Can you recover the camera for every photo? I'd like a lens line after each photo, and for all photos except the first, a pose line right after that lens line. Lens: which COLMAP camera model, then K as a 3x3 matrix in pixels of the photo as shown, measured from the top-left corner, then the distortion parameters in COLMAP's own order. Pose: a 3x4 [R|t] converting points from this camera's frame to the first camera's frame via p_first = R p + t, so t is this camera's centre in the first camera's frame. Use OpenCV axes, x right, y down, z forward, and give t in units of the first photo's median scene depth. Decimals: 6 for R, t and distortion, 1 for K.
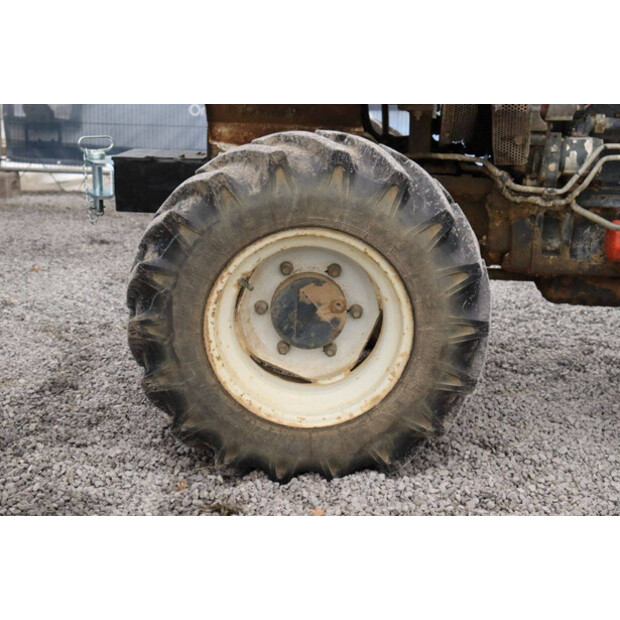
lens RADIAL K [[965.2, 0, 311.0], [0, 965.2, 303.7], [0, 0, 1]] dist [0.140170, 0.000000]
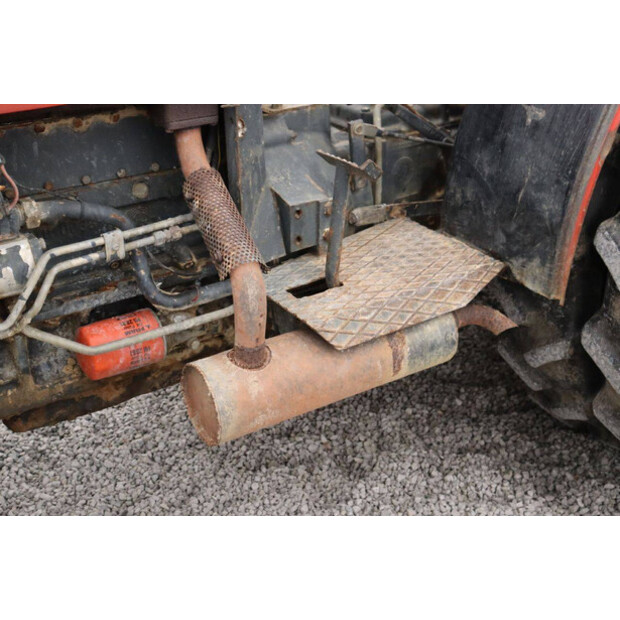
lens RADIAL K [[847.7, 0, 305.8], [0, 847.7, 304.4], [0, 0, 1]] dist [0.064766, 0.000000]
pose [[0.781070, -0.307055, 0.543735, 0.111878], [0.174896, 0.943471, 0.281556, -0.274613], [-0.599451, -0.124818, 0.790619, 0.447227]]
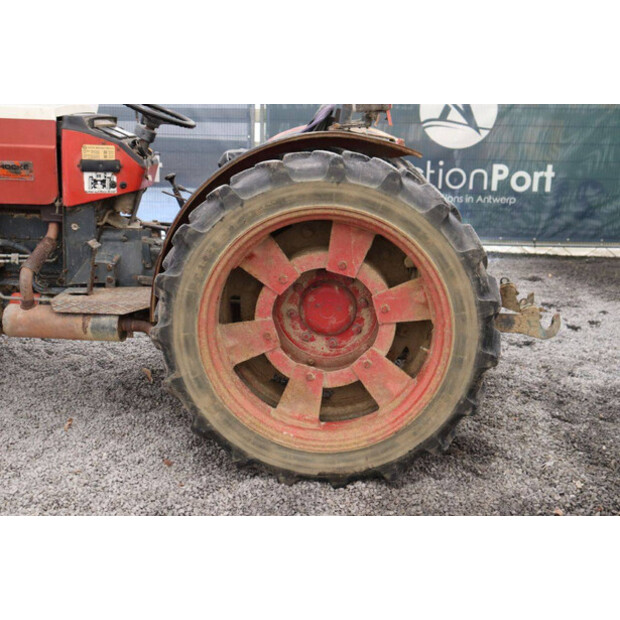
lens RADIAL K [[751.1, 0, 307.8], [0, 751.1, 304.0], [0, 0, 1]] dist [0.024470, 0.000000]
pose [[0.999783, -0.007006, 0.019618, 0.922690], [0.006777, 0.999908, 0.011728, -0.083686], [-0.019699, -0.011593, 0.999739, -0.491902]]
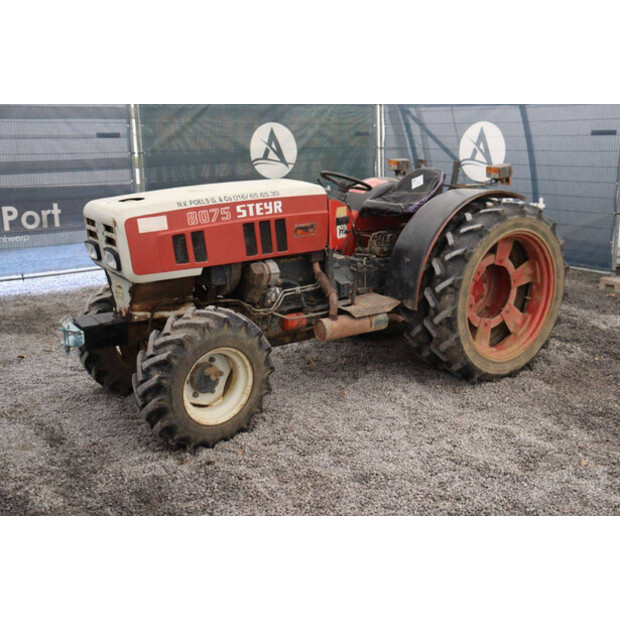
lens RADIAL K [[679.1, 0, 310.5], [0, 679.1, 300.2], [0, 0, 1]] dist [-0.028354, 0.000000]
pose [[0.773901, -0.178860, 0.607524, -0.822250], [0.167117, 0.982964, 0.076508, -0.278466], [-0.610859, 0.042318, 0.790608, -0.545540]]
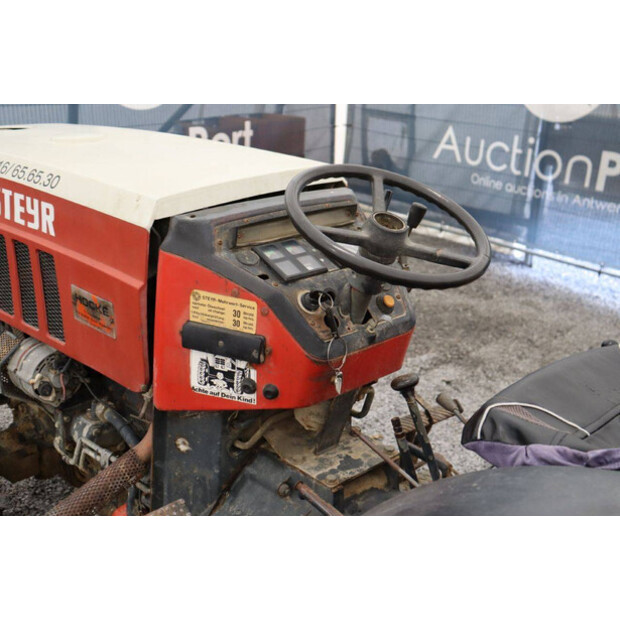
lens RADIAL K [[813.2, 0, 307.0], [0, 813.2, 311.8], [0, 0, 1]] dist [0.052356, 0.000000]
pose [[0.740082, 0.238938, -0.628640, 1.022550], [-0.177909, 0.971014, 0.159622, -0.489469], [0.648558, -0.006293, 0.761139, 0.530589]]
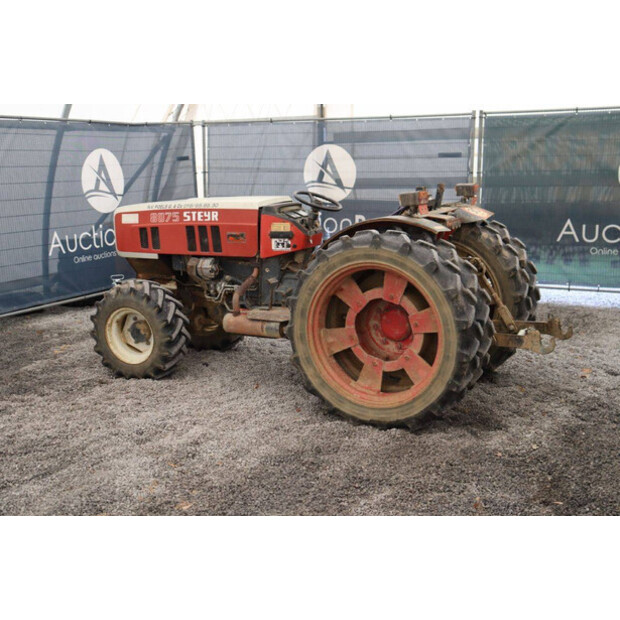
lens RADIAL K [[813.2, 0, 316.6], [0, 813.2, 308.0], [0, 0, 1]] dist [0.052356, 0.000000]
pose [[0.917177, 0.037193, -0.396741, 1.744519], [-0.056193, 0.997757, -0.036372, -0.004504], [0.394498, 0.055654, 0.917210, -1.435872]]
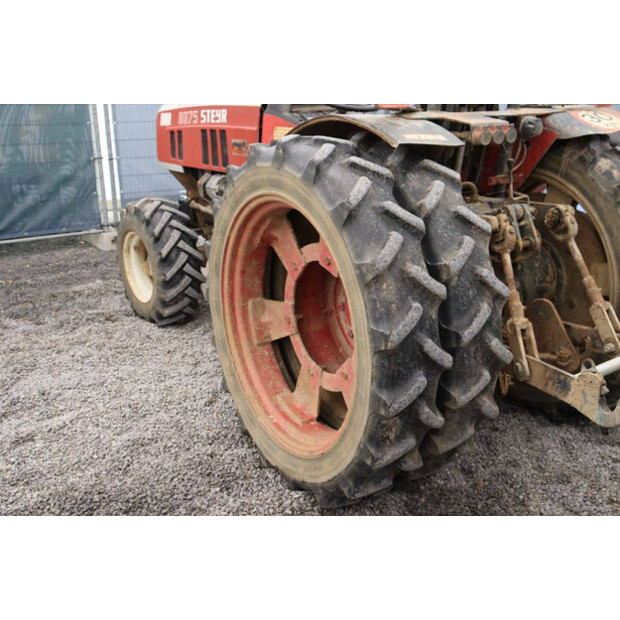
lens RADIAL K [[715.7, 0, 309.9], [0, 715.7, 307.8], [0, 0, 1]] dist [-0.012313, 0.000000]
pose [[0.600070, 0.205273, -0.773161, 1.882469], [-0.169262, 0.977213, 0.128080, -0.202963], [0.781835, 0.054009, 0.621142, 0.081002]]
